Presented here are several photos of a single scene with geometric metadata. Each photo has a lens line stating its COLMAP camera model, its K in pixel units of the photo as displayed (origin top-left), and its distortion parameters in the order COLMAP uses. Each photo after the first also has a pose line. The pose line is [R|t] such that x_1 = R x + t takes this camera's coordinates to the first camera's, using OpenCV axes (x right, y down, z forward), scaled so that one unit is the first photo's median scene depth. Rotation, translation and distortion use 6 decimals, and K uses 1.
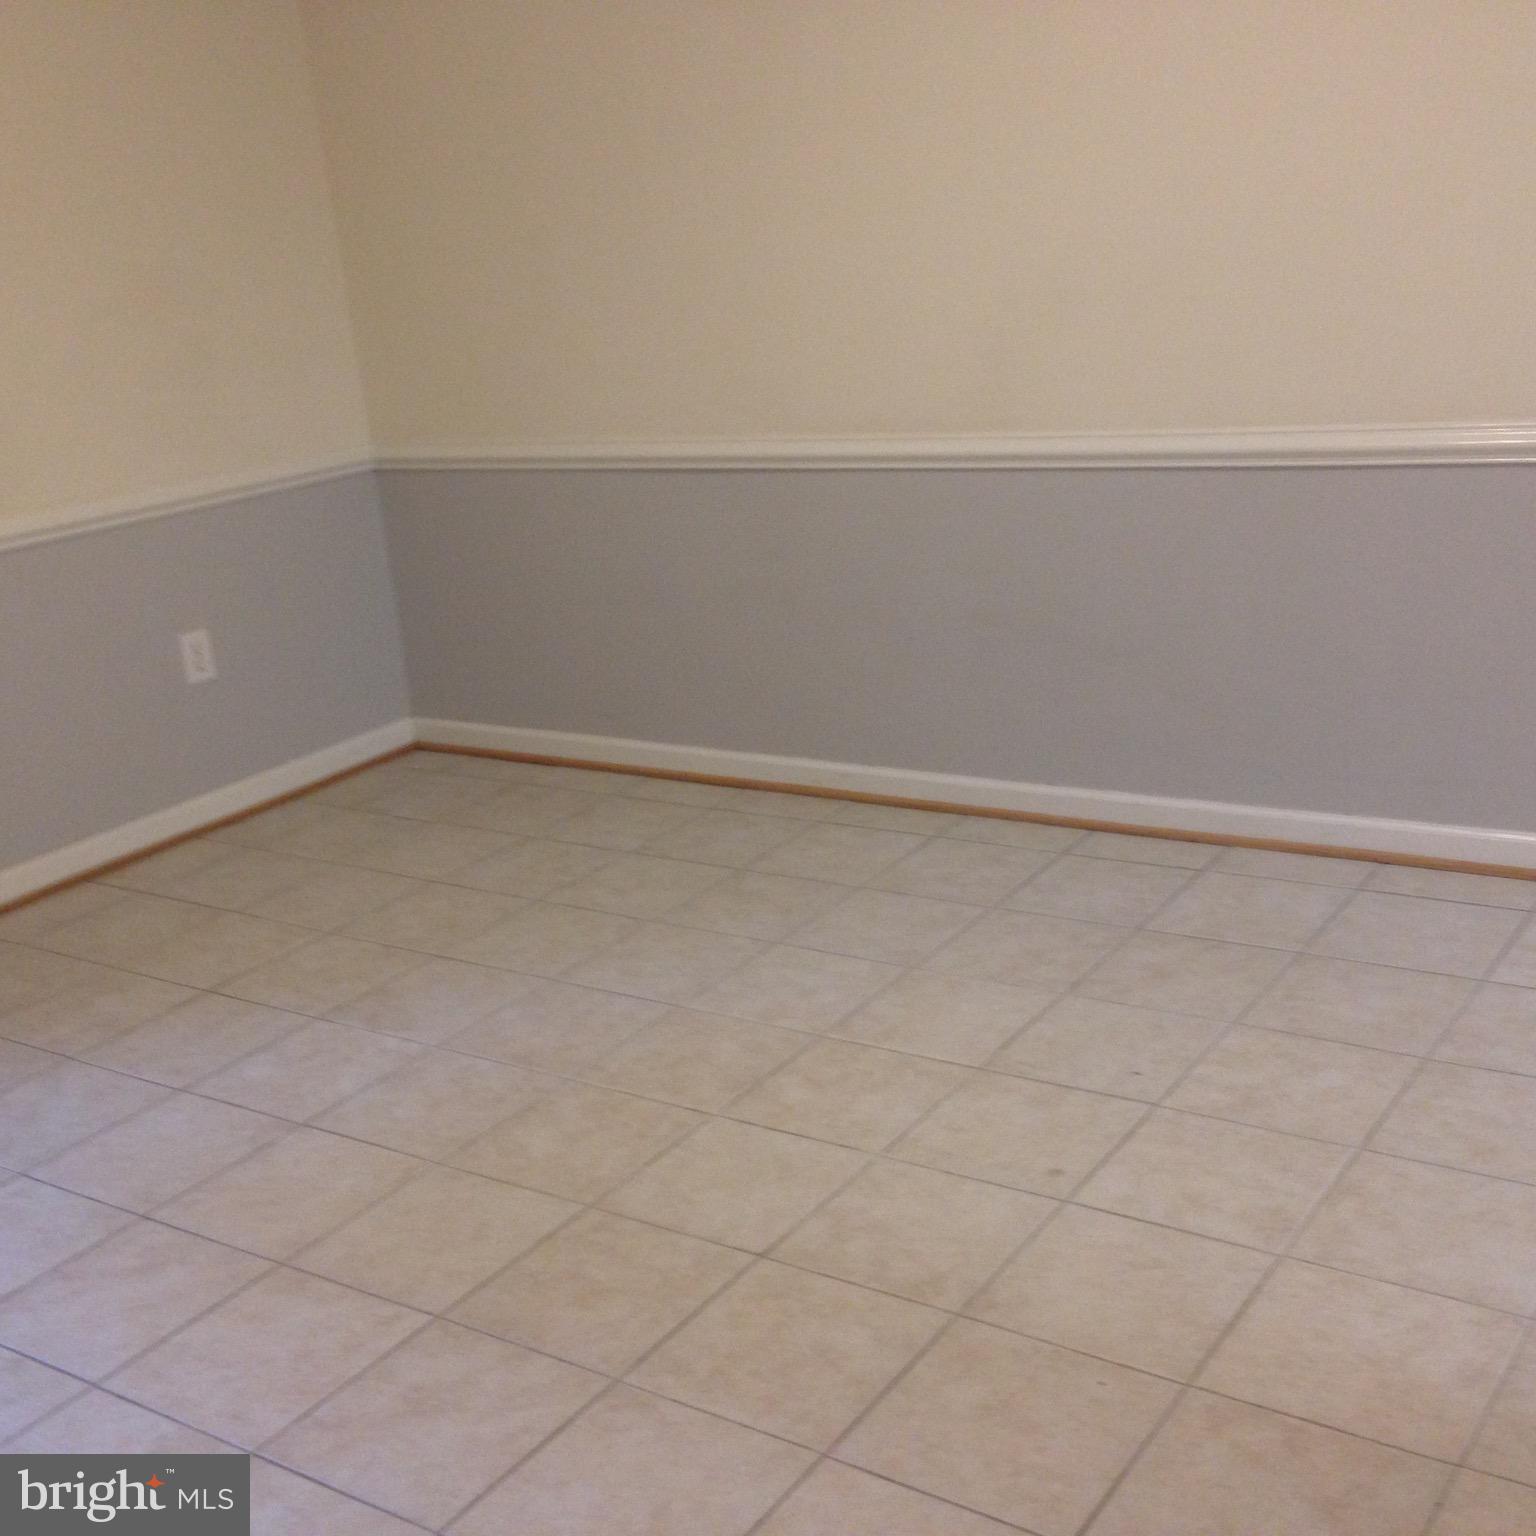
lens RADIAL K [[1828.5, 0, 768.0], [0, 1828.5, 768.0], [0, 0, 1]] dist [0.012154, 0.027407]
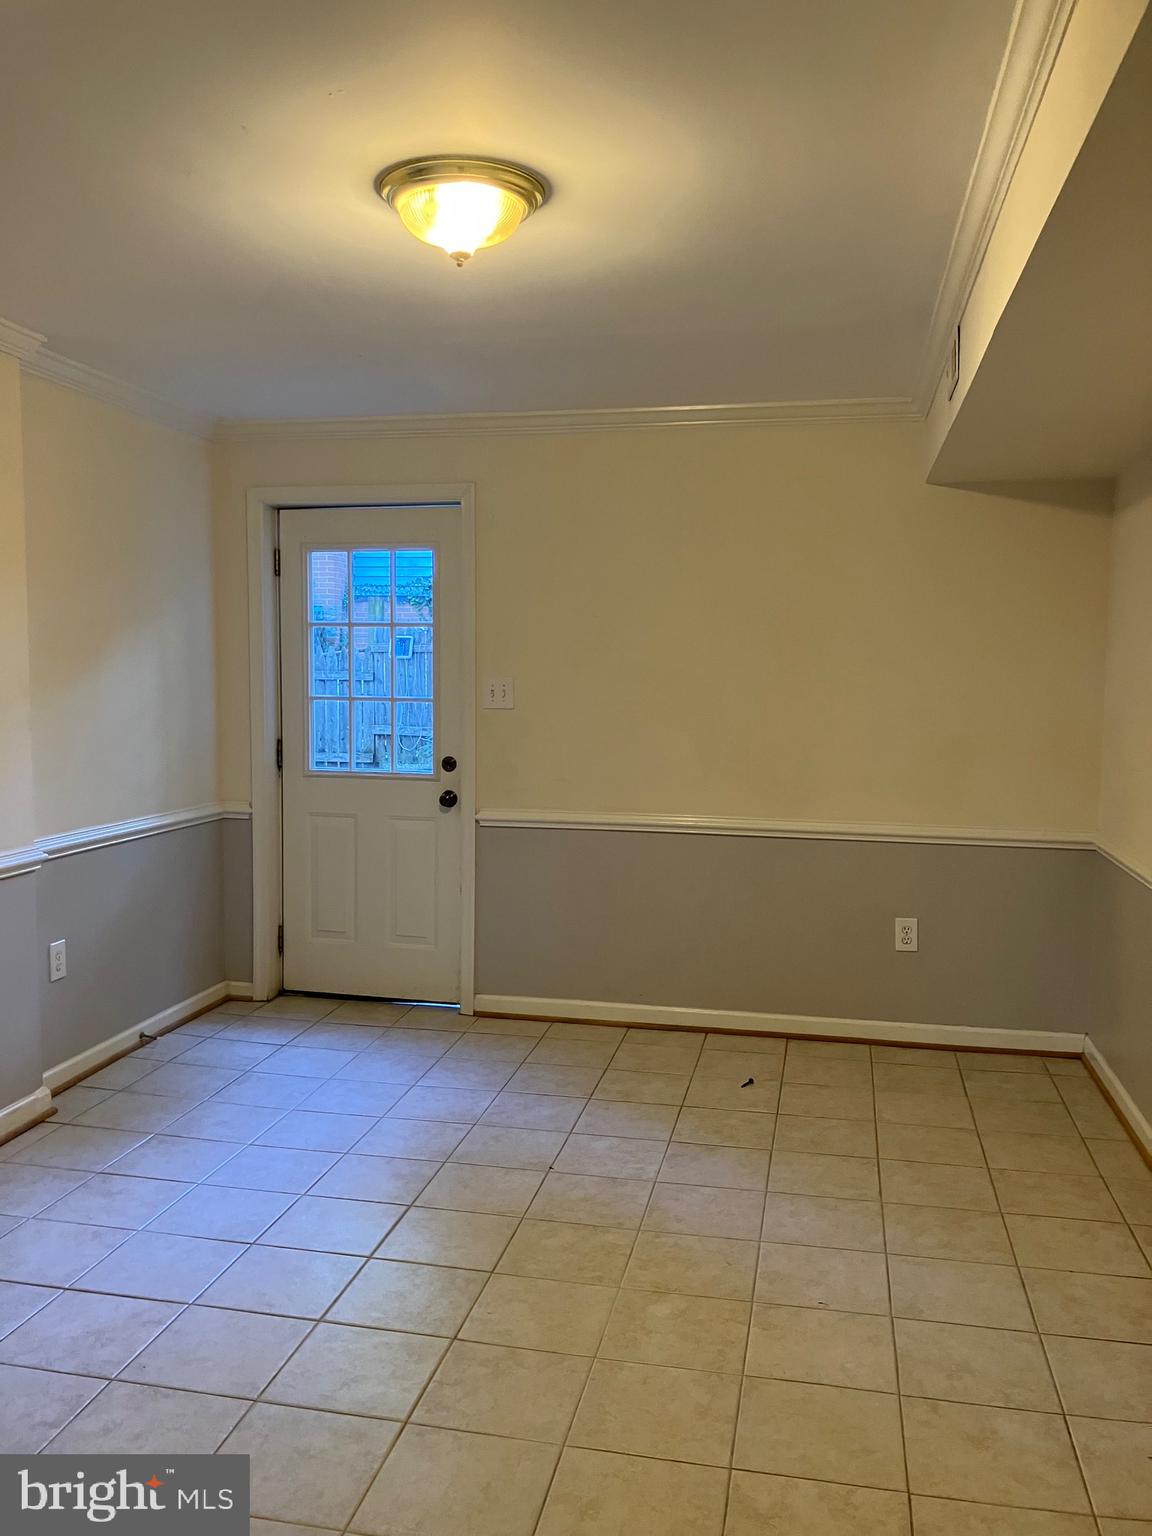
lens RADIAL K [[1239.6, 0, 576.0], [0, 1239.6, 768.0], [0, 0, 1]] dist [0.101101, -0.200763]
pose [[0.370477, 0.164636, -0.914135, 0.684642], [-0.306550, 0.950694, 0.046983, -0.206075], [0.876798, 0.262822, 0.402679, 0.382057]]
